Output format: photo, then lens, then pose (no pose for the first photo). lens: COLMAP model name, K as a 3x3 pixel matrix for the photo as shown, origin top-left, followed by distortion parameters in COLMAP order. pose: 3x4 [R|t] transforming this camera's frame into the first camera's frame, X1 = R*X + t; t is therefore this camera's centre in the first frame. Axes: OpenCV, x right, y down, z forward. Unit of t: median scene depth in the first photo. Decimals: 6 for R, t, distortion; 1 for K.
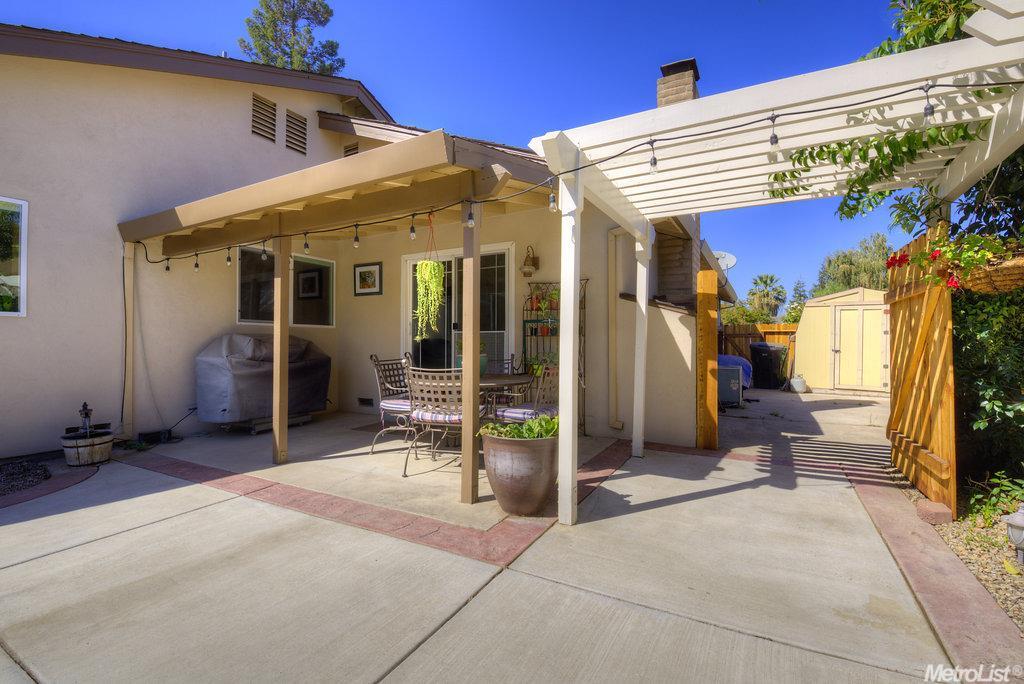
lens RADIAL K [[449.2, 0, 512.0], [0, 449.2, 342.0], [0, 0, 1]] dist [-0.002597, -0.007788]
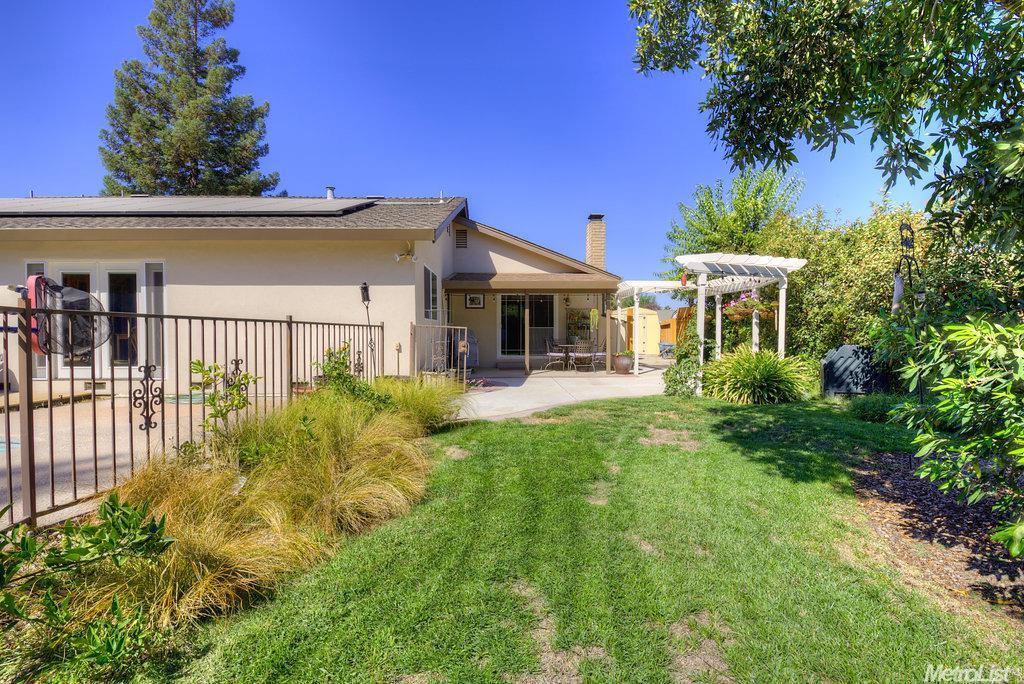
lens RADIAL K [[449.2, 0, 512.0], [0, 449.2, 342.0], [0, 0, 1]] dist [-0.002597, -0.007788]
pose [[0.871295, -0.008526, 0.490685, -1.387785], [-0.000661, 0.999828, 0.018545, 0.007974], [-0.490759, -0.016483, 0.871140, -0.985991]]
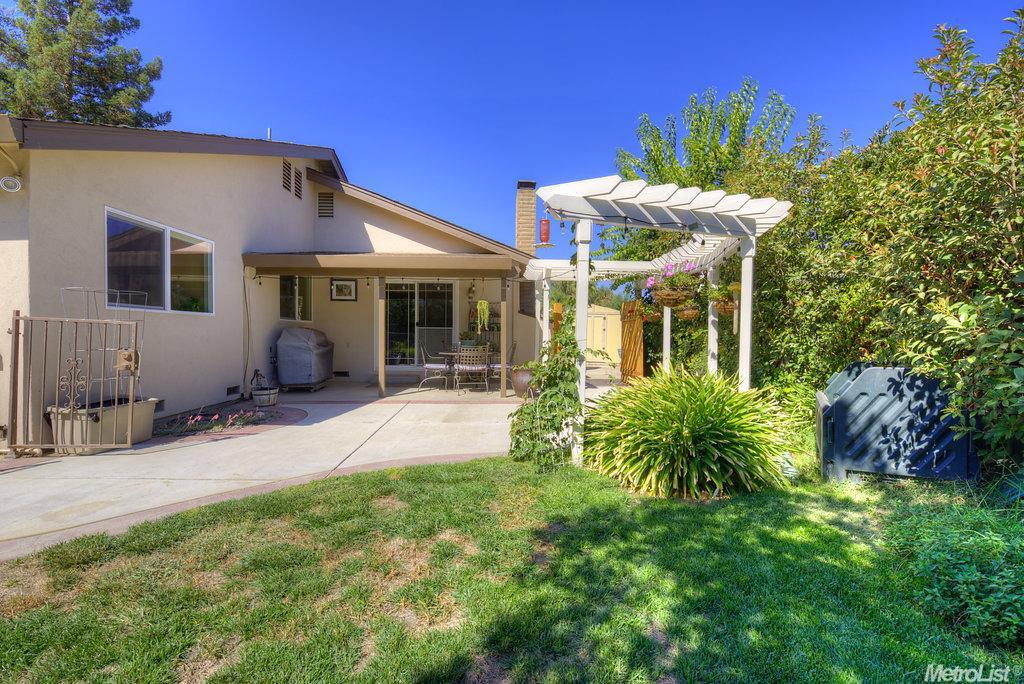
lens RADIAL K [[449.2, 0, 512.0], [0, 449.2, 342.0], [0, 0, 1]] dist [-0.002597, -0.007788]
pose [[0.867193, 0.002374, 0.497966, -0.685463], [-0.010201, 0.999864, 0.012997, 0.004419], [-0.497867, -0.016350, 0.867099, -0.640186]]
